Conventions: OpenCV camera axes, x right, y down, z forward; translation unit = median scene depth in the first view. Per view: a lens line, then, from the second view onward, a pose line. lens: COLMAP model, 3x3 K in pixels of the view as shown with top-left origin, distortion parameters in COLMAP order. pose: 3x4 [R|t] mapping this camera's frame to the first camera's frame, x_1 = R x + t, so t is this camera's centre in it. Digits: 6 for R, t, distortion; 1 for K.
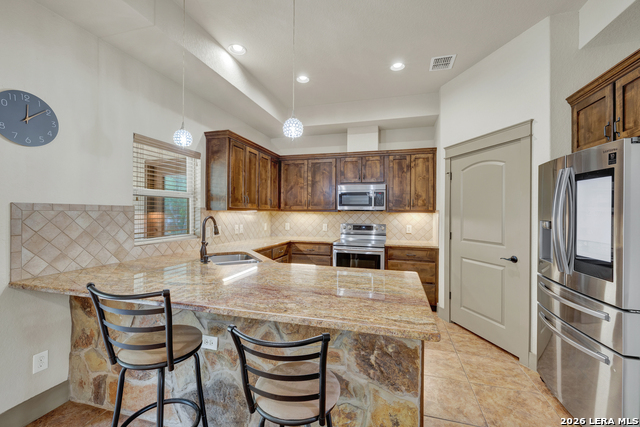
lens RADIAL K [[272.9, 0, 316.6], [0, 272.9, 212.0], [0, 0, 1]] dist [-0.017113, 0.005249]
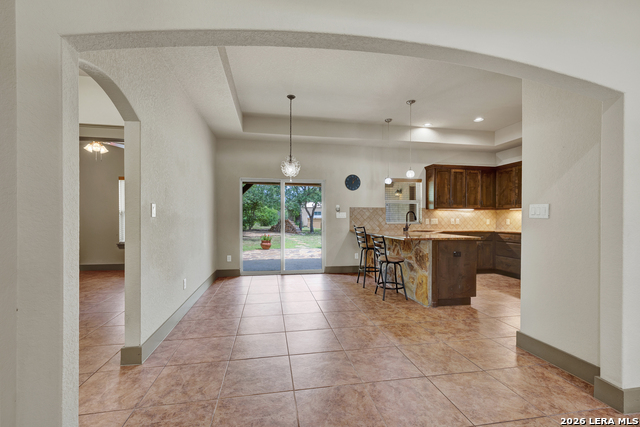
lens RADIAL K [[272.9, 0, 317.0], [0, 272.9, 218.3], [0, 0, 1]] dist [-0.017113, 0.005249]
pose [[0.441368, -0.001477, -0.897325, 0.907947], [0.002243, 0.999997, -0.000542, 0.053305], [0.897323, -0.001774, 0.441370, -0.466130]]
